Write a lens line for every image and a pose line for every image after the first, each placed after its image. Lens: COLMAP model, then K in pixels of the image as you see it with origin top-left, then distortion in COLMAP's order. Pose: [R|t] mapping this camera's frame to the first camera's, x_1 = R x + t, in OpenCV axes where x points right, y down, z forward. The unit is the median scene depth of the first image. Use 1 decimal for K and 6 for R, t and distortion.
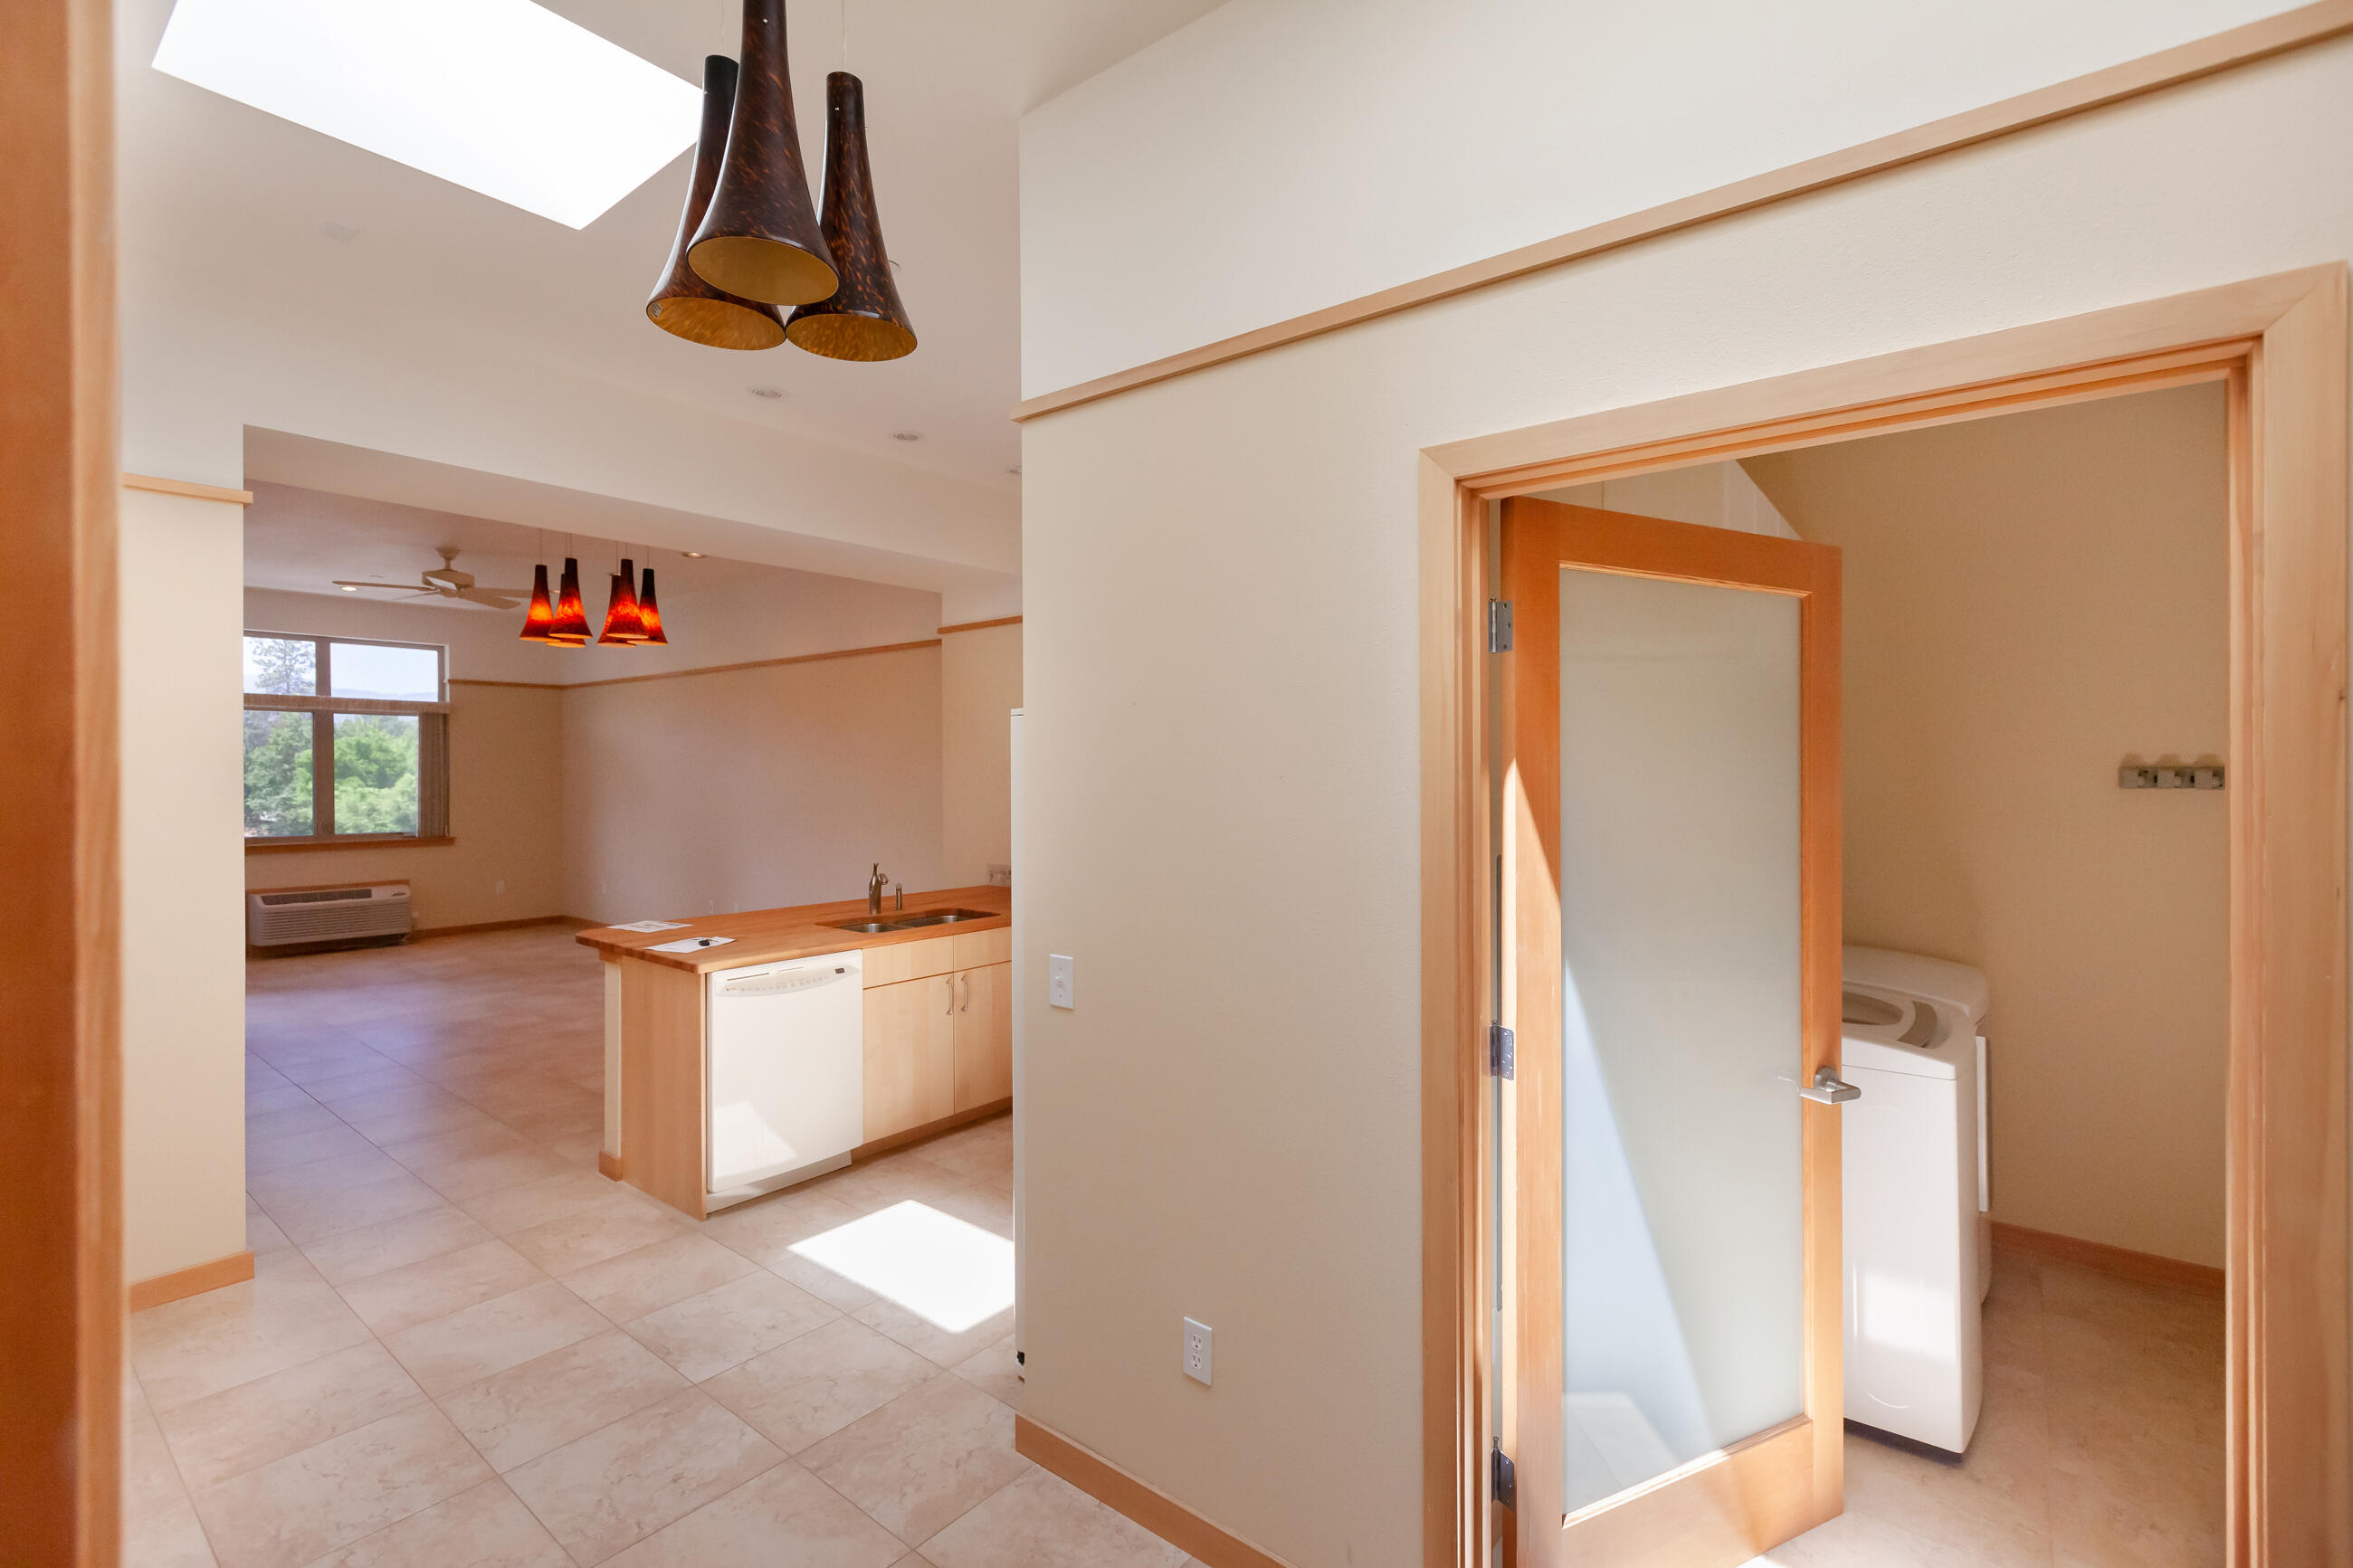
lens RADIAL K [[1051.5, 0, 1176.5], [0, 1051.5, 784.0], [0, 0, 1]] dist [-0.001496, 0.000118]
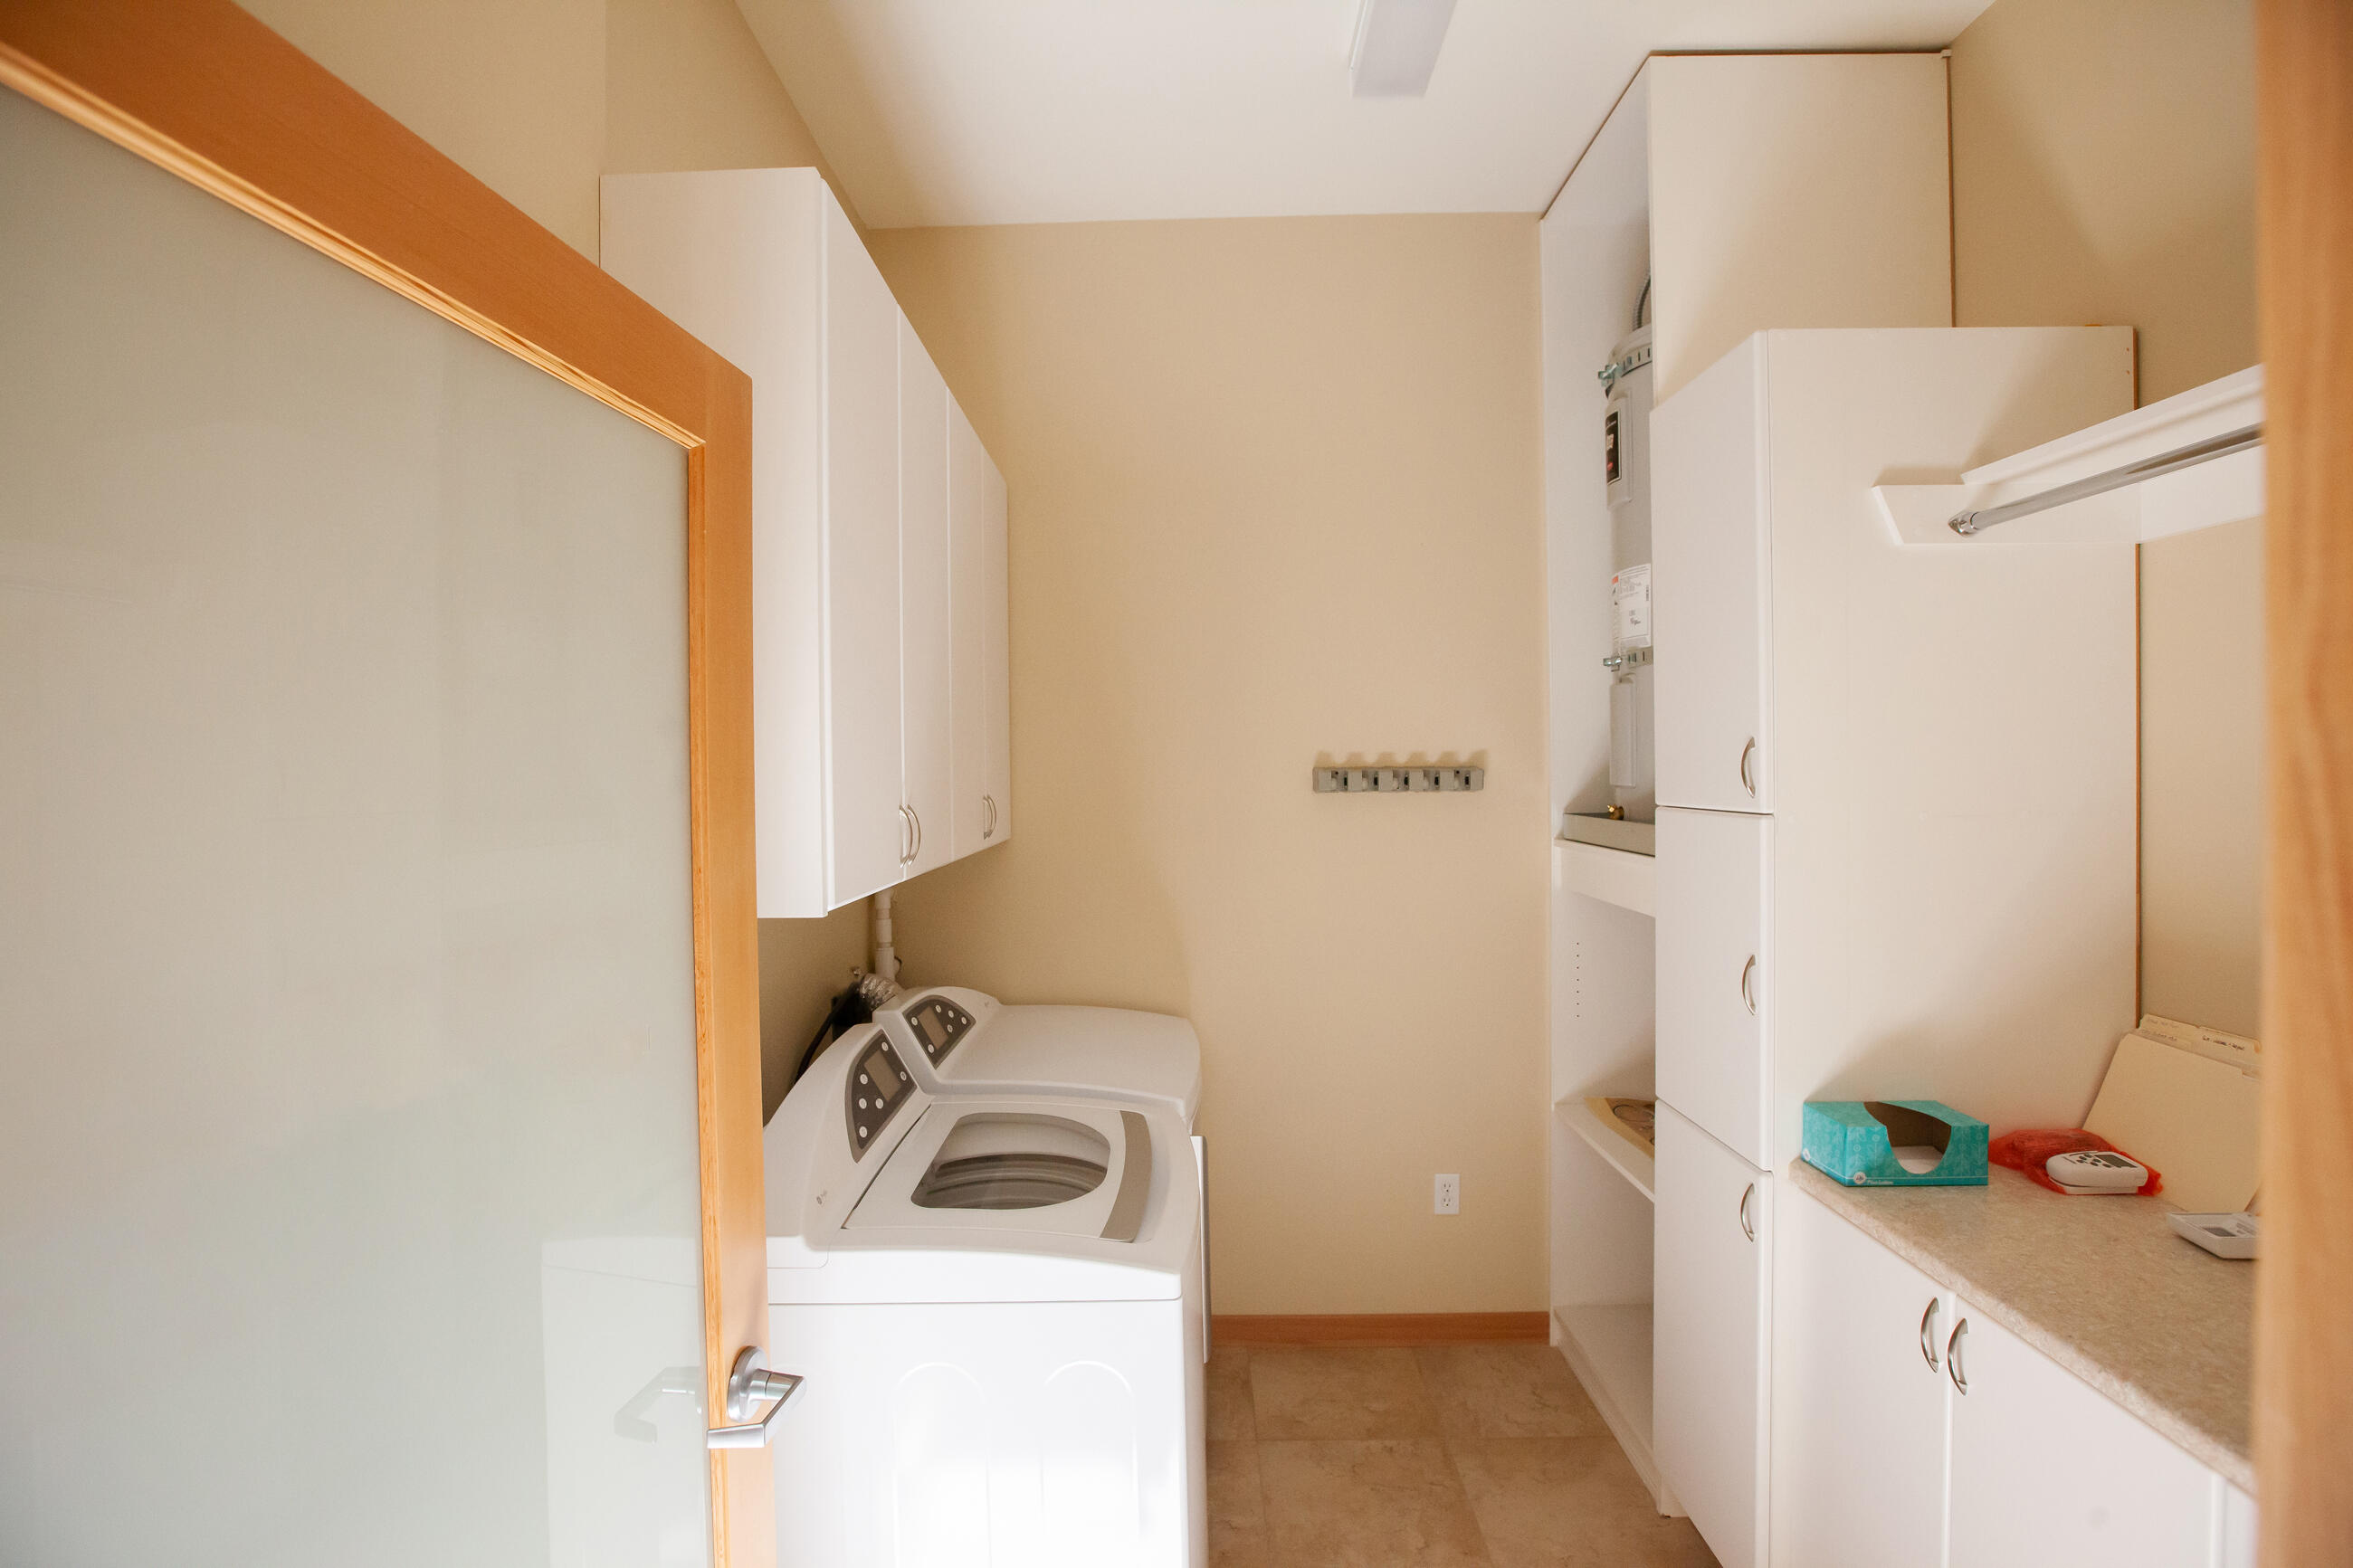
lens RADIAL K [[1051.5, 0, 1176.5], [0, 1051.5, 784.0], [0, 0, 1]] dist [-0.001496, 0.000118]
pose [[0.785696, -0.009929, 0.618533, 0.284771], [0.014287, 0.999896, -0.002097, -0.002783], [-0.618448, 0.010484, 0.785756, 0.403437]]
